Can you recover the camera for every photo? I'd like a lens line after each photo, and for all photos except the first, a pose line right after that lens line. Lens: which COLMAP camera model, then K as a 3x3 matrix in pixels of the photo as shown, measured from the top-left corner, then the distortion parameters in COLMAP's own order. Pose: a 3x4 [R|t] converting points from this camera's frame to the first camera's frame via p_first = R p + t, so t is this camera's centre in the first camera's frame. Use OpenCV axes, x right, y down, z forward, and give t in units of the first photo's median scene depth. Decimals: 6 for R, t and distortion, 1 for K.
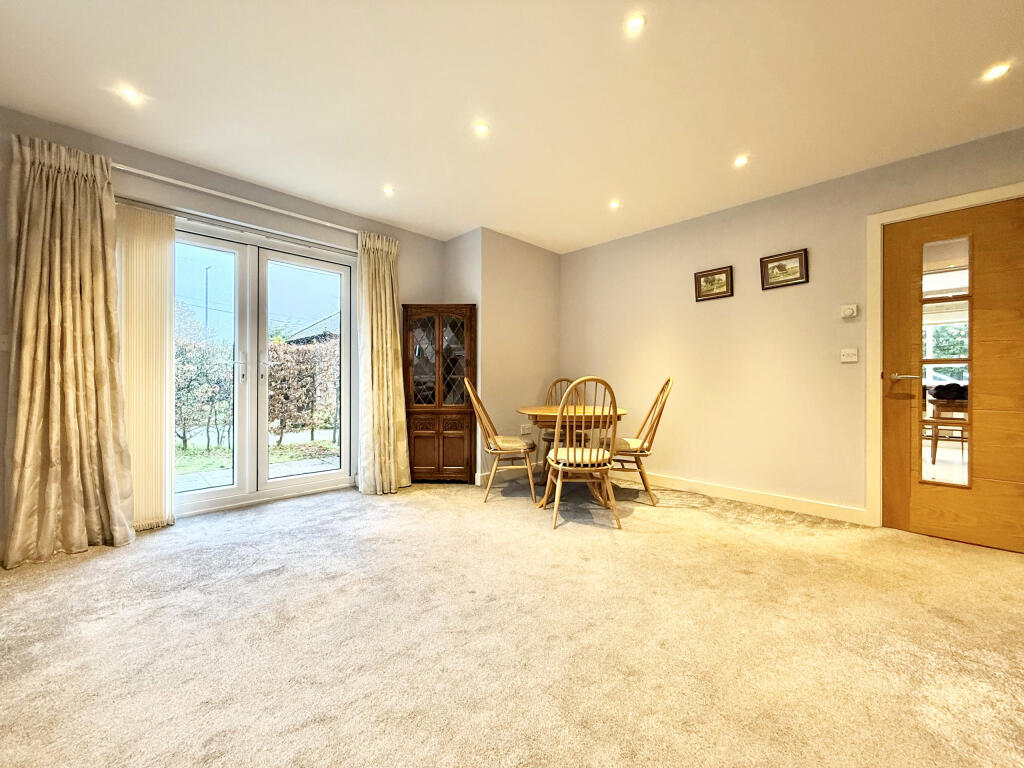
lens RADIAL K [[406.7, 0, 509.5], [0, 406.7, 383.6], [0, 0, 1]] dist [-0.000571, -0.000062]
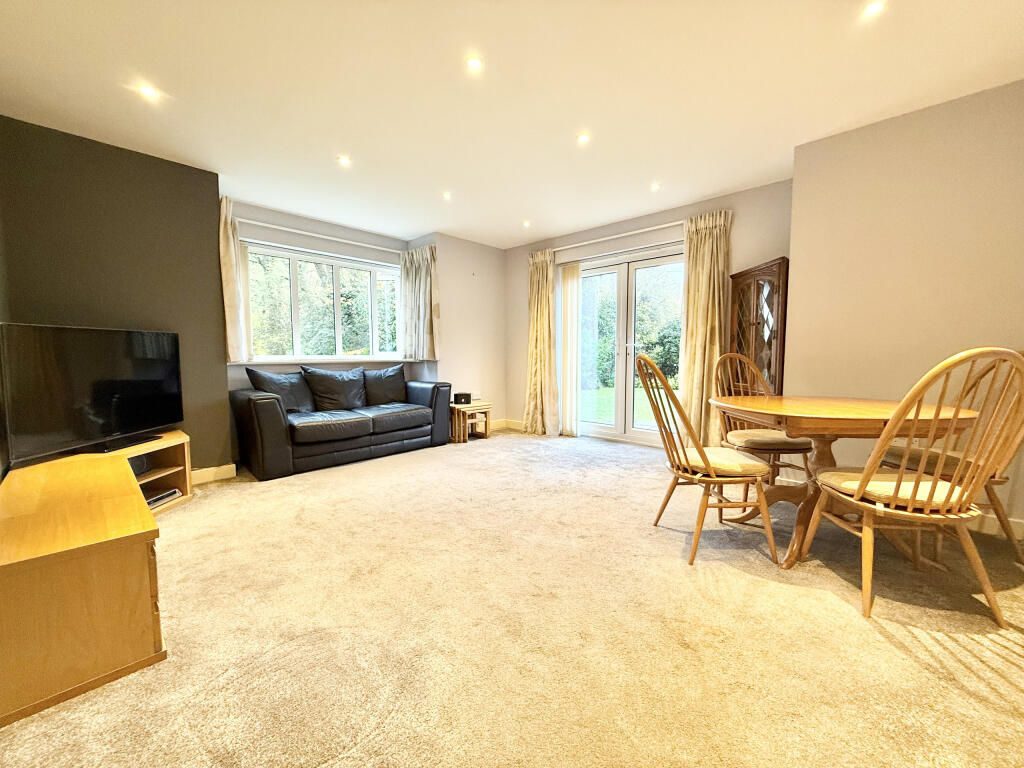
lens RADIAL K [[406.7, 0, 509.5], [0, 406.7, 383.6], [0, 0, 1]] dist [-0.000571, -0.000062]
pose [[0.018136, 0.064081, -0.997780, 0.785386], [0.005533, 0.997922, 0.064191, -0.009343], [0.999820, -0.006685, 0.017743, 0.539400]]
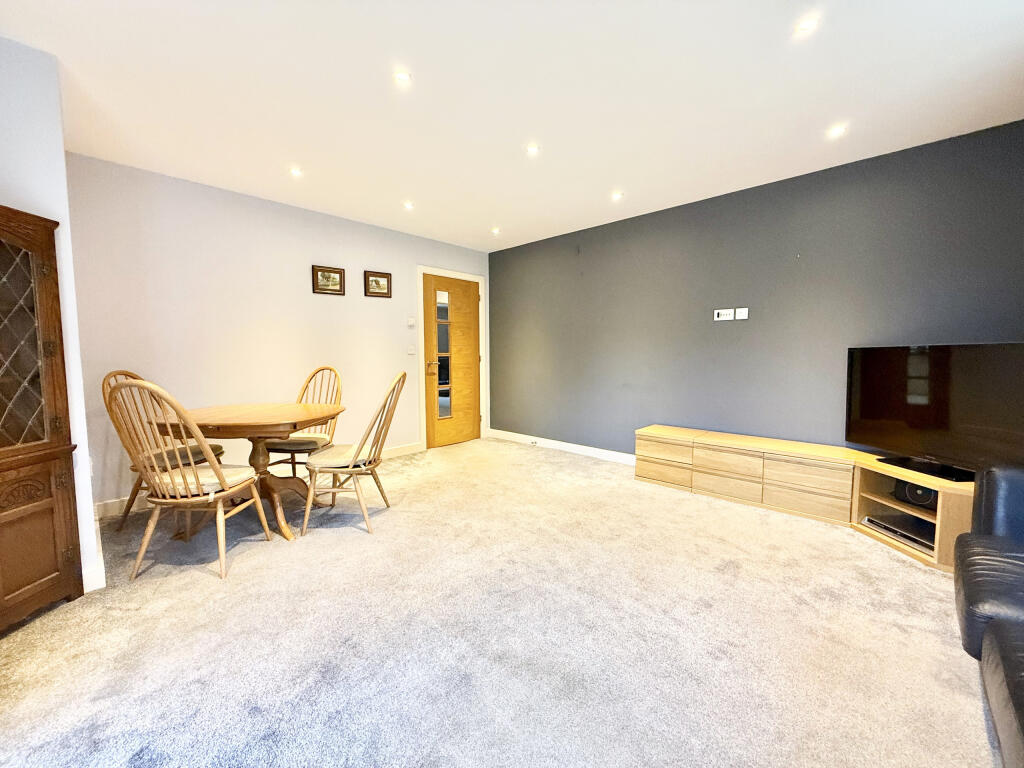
lens RADIAL K [[398.7, 0, 514.5], [0, 398.7, 376.8], [0, 0, 1]] dist [-0.000561, 0.000213]
pose [[-0.030196, -0.058386, 0.997837, -0.644110], [0.007238, 0.998254, 0.058630, -0.045129], [-0.999518, 0.008993, -0.029721, 0.556620]]
